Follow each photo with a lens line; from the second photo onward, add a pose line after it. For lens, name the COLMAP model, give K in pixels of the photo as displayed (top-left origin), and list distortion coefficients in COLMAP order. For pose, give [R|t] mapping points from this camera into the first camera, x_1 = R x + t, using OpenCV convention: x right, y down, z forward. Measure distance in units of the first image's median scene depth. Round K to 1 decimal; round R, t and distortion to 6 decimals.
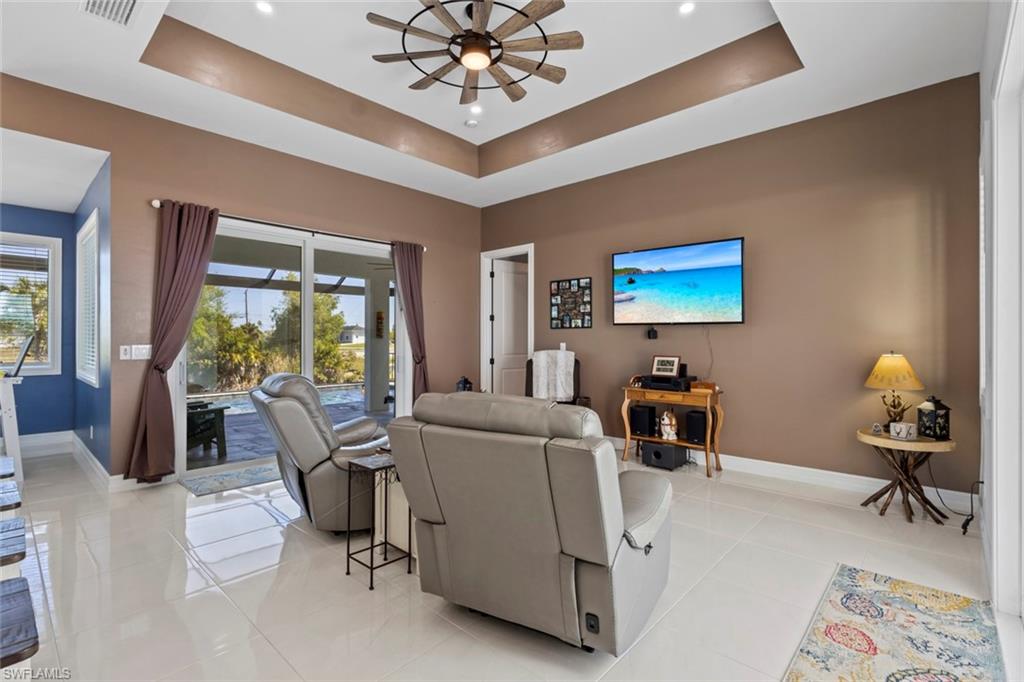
lens RADIAL K [[471.7, 0, 509.8], [0, 471.7, 338.1], [0, 0, 1]] dist [0.002592, 0.000492]
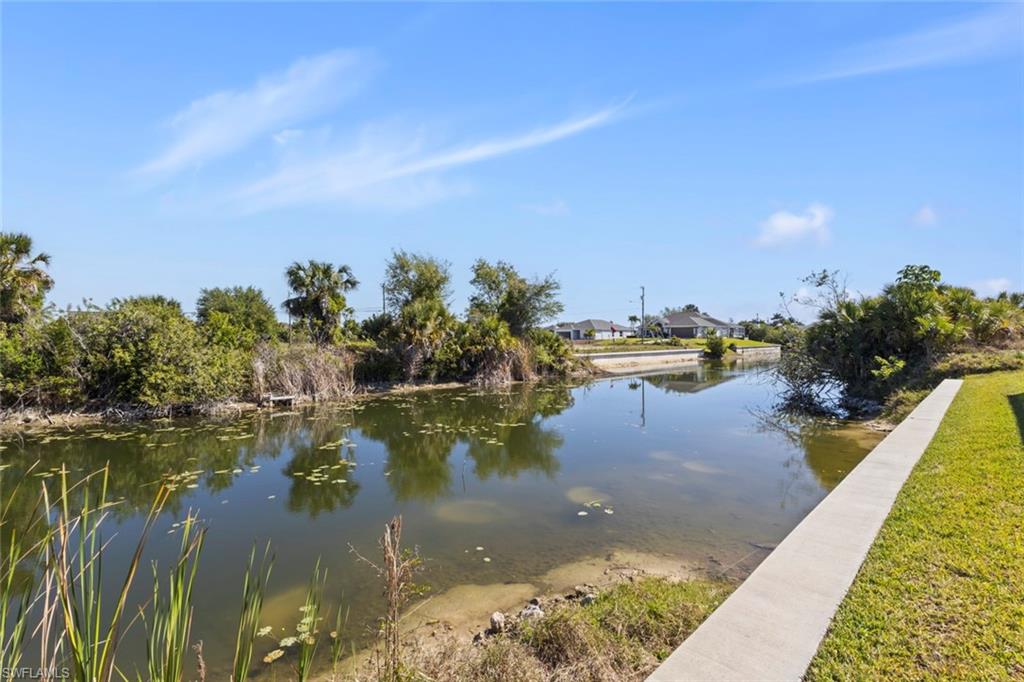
lens RADIAL K [[471.7, 0, 505.8], [0, 471.7, 340.2], [0, 0, 1]] dist [0.002592, 0.000492]
pose [[0.998759, -0.010245, -0.048747, -3.974558], [0.010510, 0.999931, 0.005170, 0.225715], [0.048691, -0.005676, 0.998798, 0.377971]]
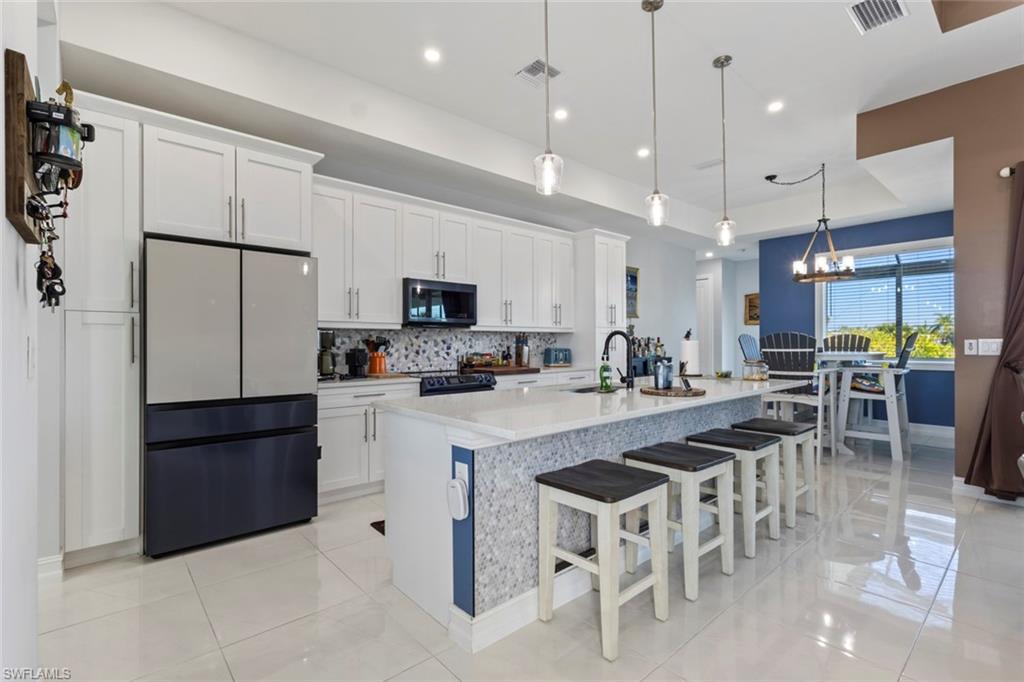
lens RADIAL K [[471.7, 0, 508.7], [0, 471.7, 343.5], [0, 0, 1]] dist [0.002592, 0.000492]
pose [[-0.112603, -0.001262, -0.993639, 0.156720], [0.006112, 0.999979, -0.001963, 0.015393], [0.993621, -0.006294, -0.112593, 0.164825]]
